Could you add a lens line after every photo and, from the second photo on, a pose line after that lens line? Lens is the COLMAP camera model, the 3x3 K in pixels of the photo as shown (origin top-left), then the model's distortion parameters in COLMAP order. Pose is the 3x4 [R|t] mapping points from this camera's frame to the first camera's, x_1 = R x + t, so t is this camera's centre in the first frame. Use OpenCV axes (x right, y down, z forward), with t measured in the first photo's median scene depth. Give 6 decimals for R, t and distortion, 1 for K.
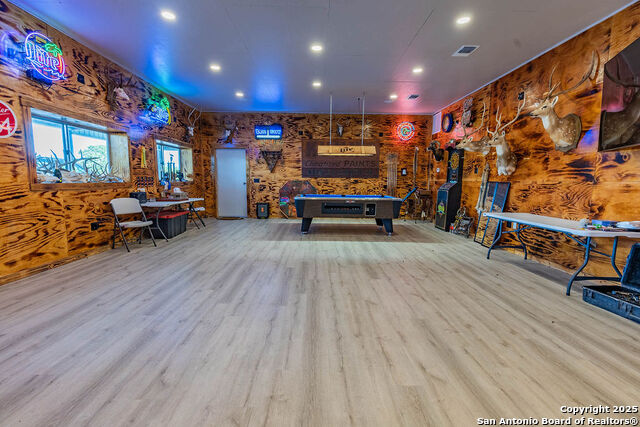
lens RADIAL K [[287.7, 0, 320.0], [0, 287.7, 213.5], [0, 0, 1]] dist [-0.001524, -0.000326]
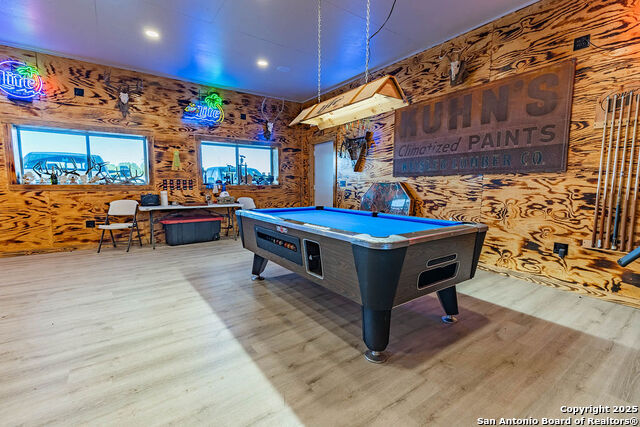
lens RADIAL K [[287.7, 0, 320.0], [0, 287.7, 213.5], [0, 0, 1]] dist [-0.001524, -0.000326]
pose [[0.570533, 0.073797, -0.817952, 0.665783], [-0.092885, 0.995363, 0.025014, -0.113095], [0.816005, 0.061704, 0.574742, 1.159863]]
